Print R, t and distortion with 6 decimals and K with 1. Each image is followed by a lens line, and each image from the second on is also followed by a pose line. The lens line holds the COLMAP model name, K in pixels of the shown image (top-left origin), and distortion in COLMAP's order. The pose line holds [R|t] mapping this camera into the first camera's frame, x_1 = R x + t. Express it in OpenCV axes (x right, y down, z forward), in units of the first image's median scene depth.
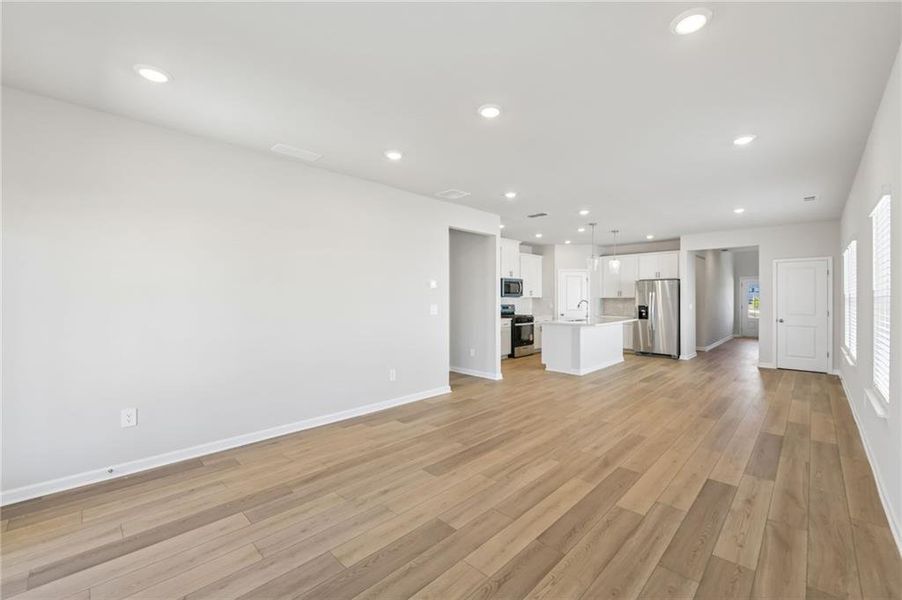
lens RADIAL K [[368.8, 0, 464.7], [0, 368.8, 295.7], [0, 0, 1]] dist [-0.006561, -0.000529]
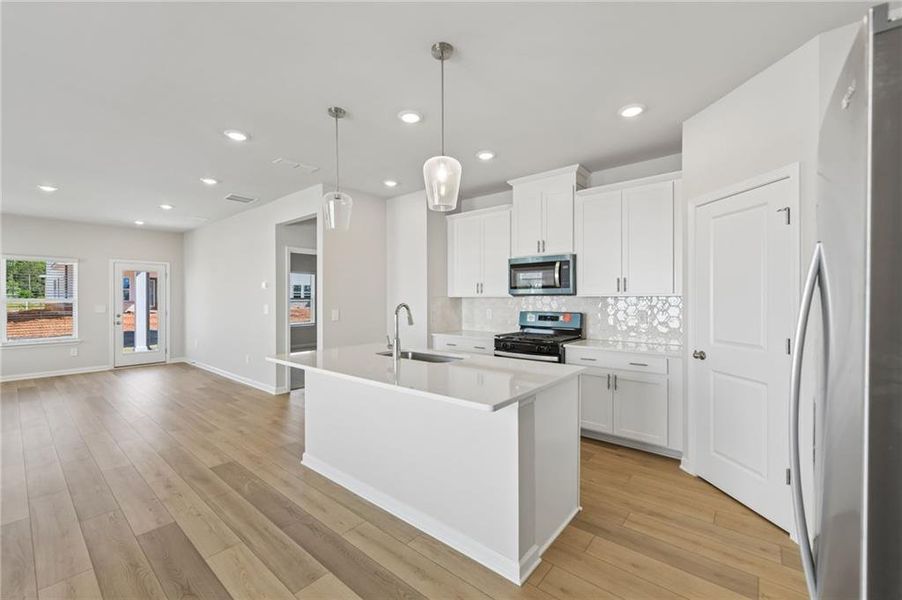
lens RADIAL K [[368.8, 0, 453.1], [0, 368.8, 296.6], [0, 0, 1]] dist [-0.006561, -0.000529]
pose [[0.069619, -0.003676, -0.997567, 0.789221], [0.007092, 0.999970, -0.003190, 0.007338], [0.997548, -0.006852, 0.069643, 1.153421]]
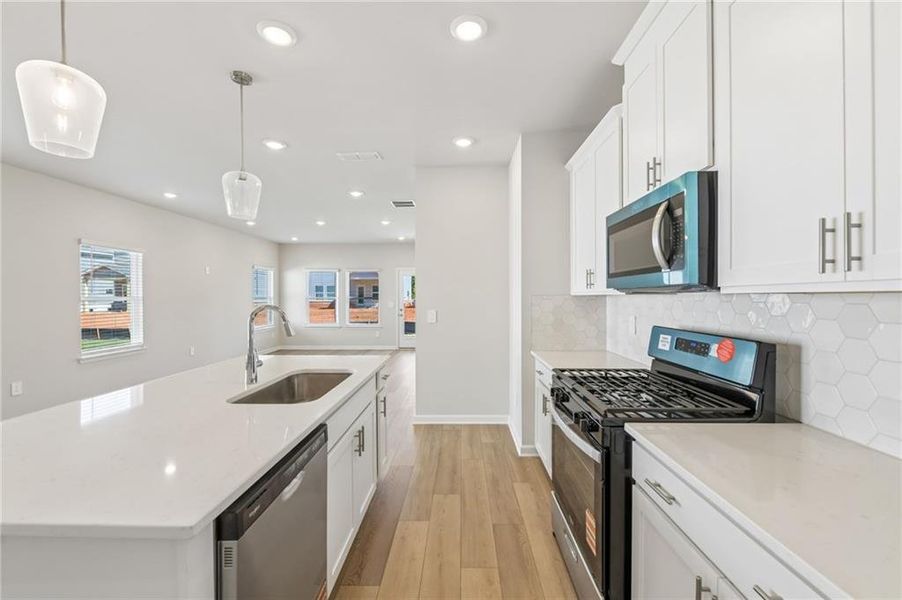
lens RADIAL K [[360.2, 0, 450.7], [0, 360.2, 300.6], [0, 0, 1]] dist [-0.007972, -0.000124]
pose [[-0.740417, 0.006091, -0.672120, 0.451333], [0.003686, 0.999981, 0.005001, 0.009824], [0.672137, 0.001225, -0.740425, 1.440978]]
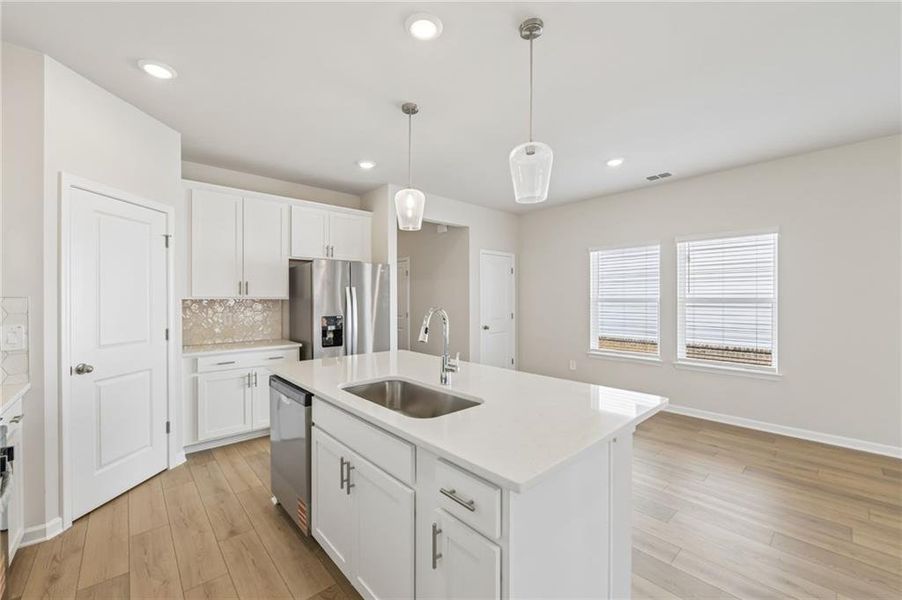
lens RADIAL K [[360.2, 0, 441.4], [0, 360.2, 301.3], [0, 0, 1]] dist [-0.007972, -0.000124]
pose [[0.098411, -0.007891, 0.995115, 0.085651], [-0.005058, 0.999952, 0.008429, 0.005985], [-0.995133, -0.005863, 0.098366, 1.092042]]
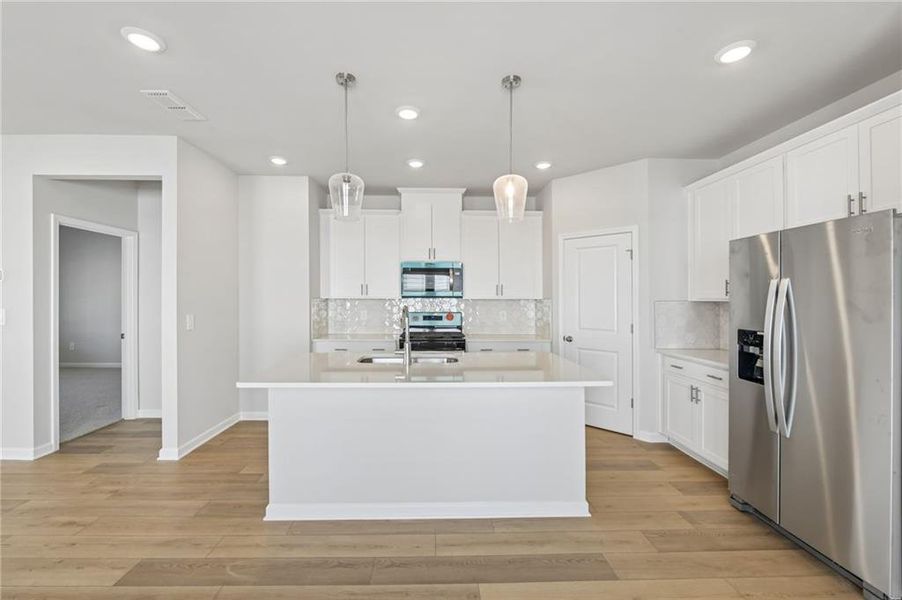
lens RADIAL K [[360.2, 0, 442.1], [0, 360.2, 298.0], [0, 0, 1]] dist [-0.007972, -0.000124]
pose [[0.708283, 0.001374, -0.705927, 0.670713], [-0.000152, 0.999998, 0.001793, 0.003907], [0.705929, -0.001163, 0.708282, 0.872919]]
